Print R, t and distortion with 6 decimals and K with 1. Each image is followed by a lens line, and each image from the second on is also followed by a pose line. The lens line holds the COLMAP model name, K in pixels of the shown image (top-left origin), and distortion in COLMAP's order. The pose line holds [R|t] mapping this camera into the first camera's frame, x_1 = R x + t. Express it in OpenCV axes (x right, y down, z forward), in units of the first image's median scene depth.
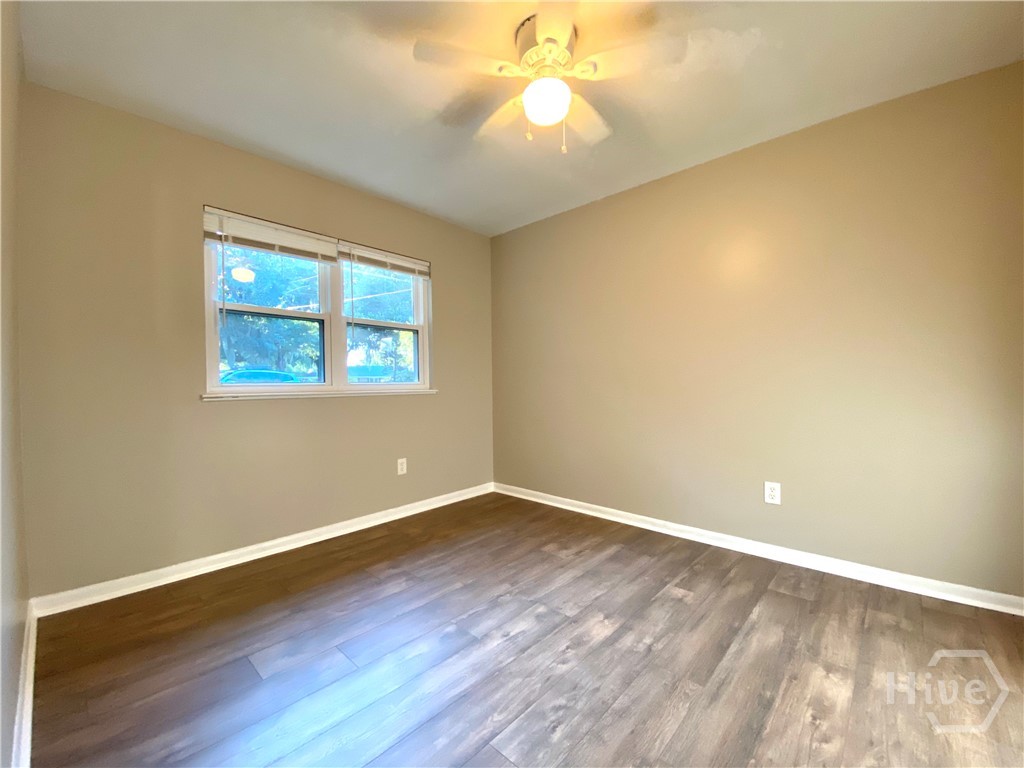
lens RADIAL K [[417.2, 0, 511.3], [0, 417.2, 387.3], [0, 0, 1]] dist [0.025526, -0.022693]
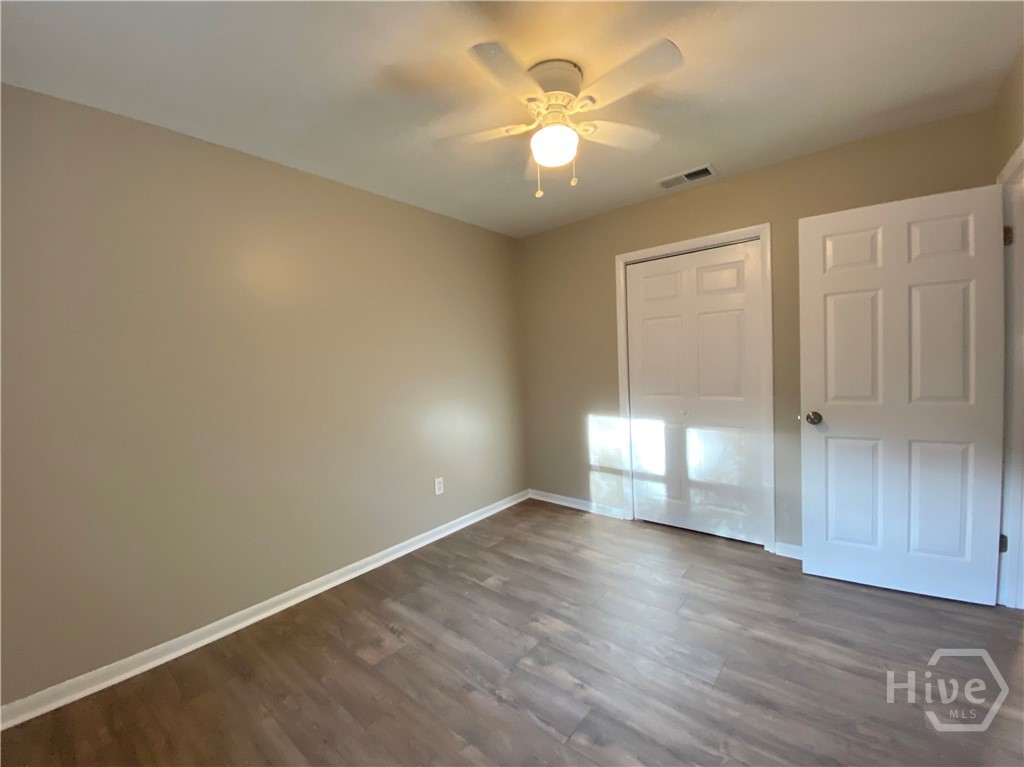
lens RADIAL K [[417.2, 0, 511.3], [0, 417.2, 386.8], [0, 0, 1]] dist [0.025526, -0.022693]
pose [[-0.035752, -0.054270, 0.997886, -0.759191], [0.055200, 0.996893, 0.056194, -0.132616], [-0.997835, 0.057093, -0.032645, 0.930557]]
